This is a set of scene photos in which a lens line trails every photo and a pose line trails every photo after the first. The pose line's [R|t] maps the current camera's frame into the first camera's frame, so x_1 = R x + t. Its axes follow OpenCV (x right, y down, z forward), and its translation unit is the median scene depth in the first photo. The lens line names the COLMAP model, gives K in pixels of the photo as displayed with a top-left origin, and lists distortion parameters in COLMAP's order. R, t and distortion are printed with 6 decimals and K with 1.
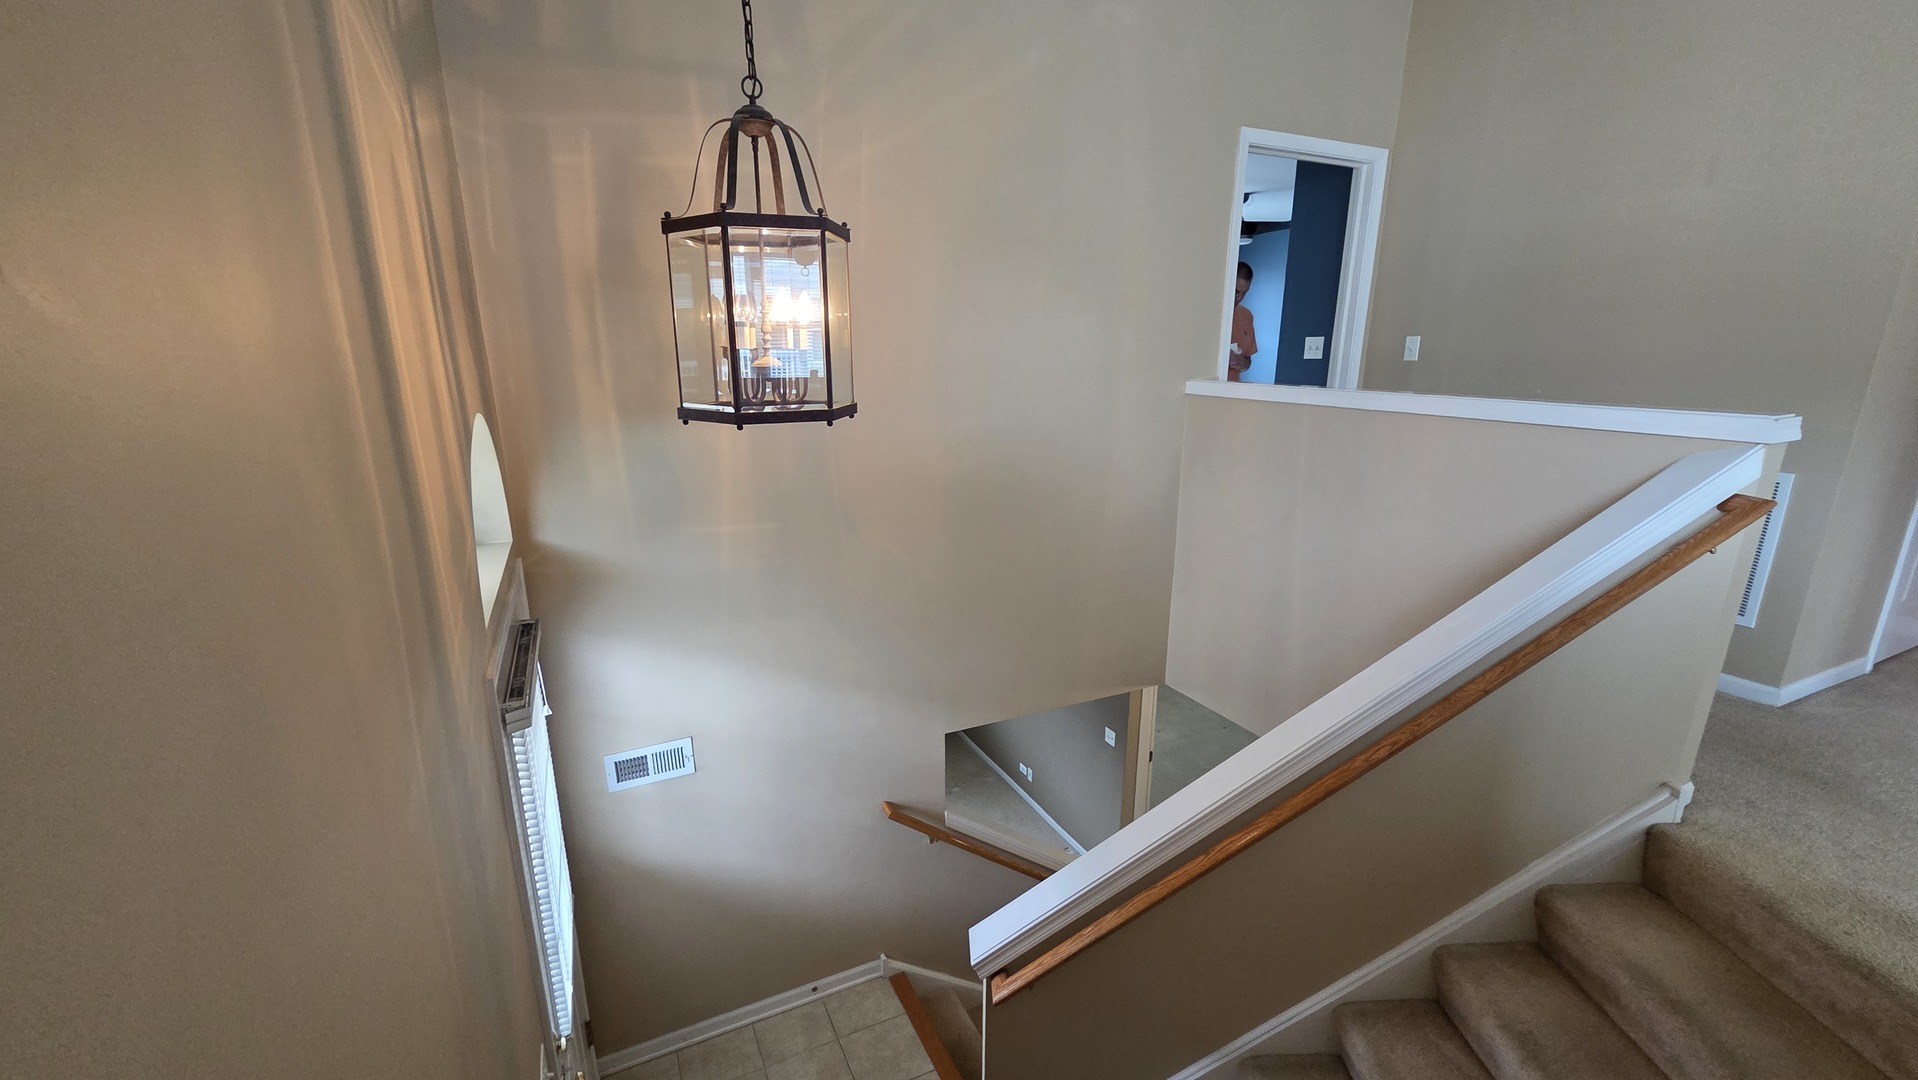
lens RADIAL K [[772.7, 0, 957.3], [0, 772.7, 546.5], [0, 0, 1]] dist [-0.015571, -0.000150]
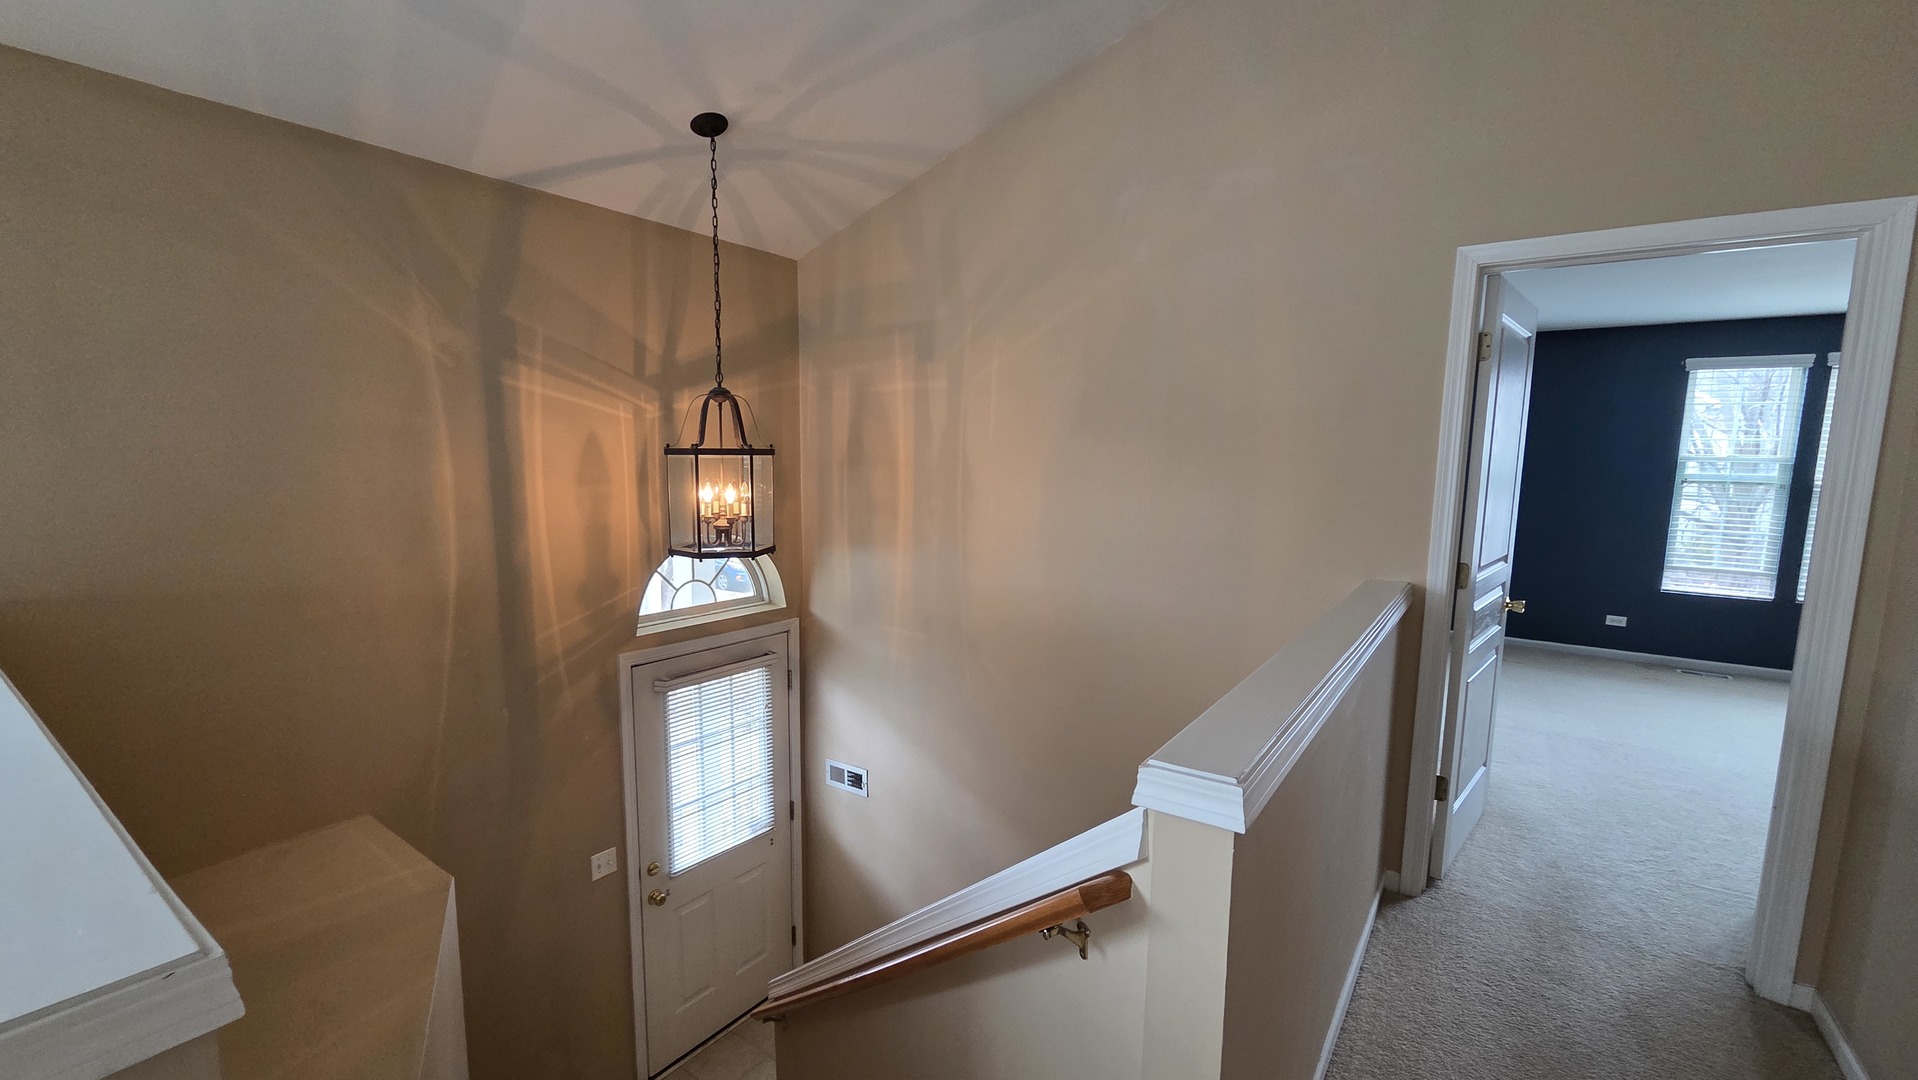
lens RADIAL K [[787.2, 0, 953.5], [0, 787.2, 553.4], [0, 0, 1]] dist [-0.003697, -0.000614]
pose [[0.482398, 0.114395, -0.868450, 1.099469], [-0.243320, 0.969918, -0.007397, -0.194635], [0.841479, 0.214879, 0.495721, 0.393439]]
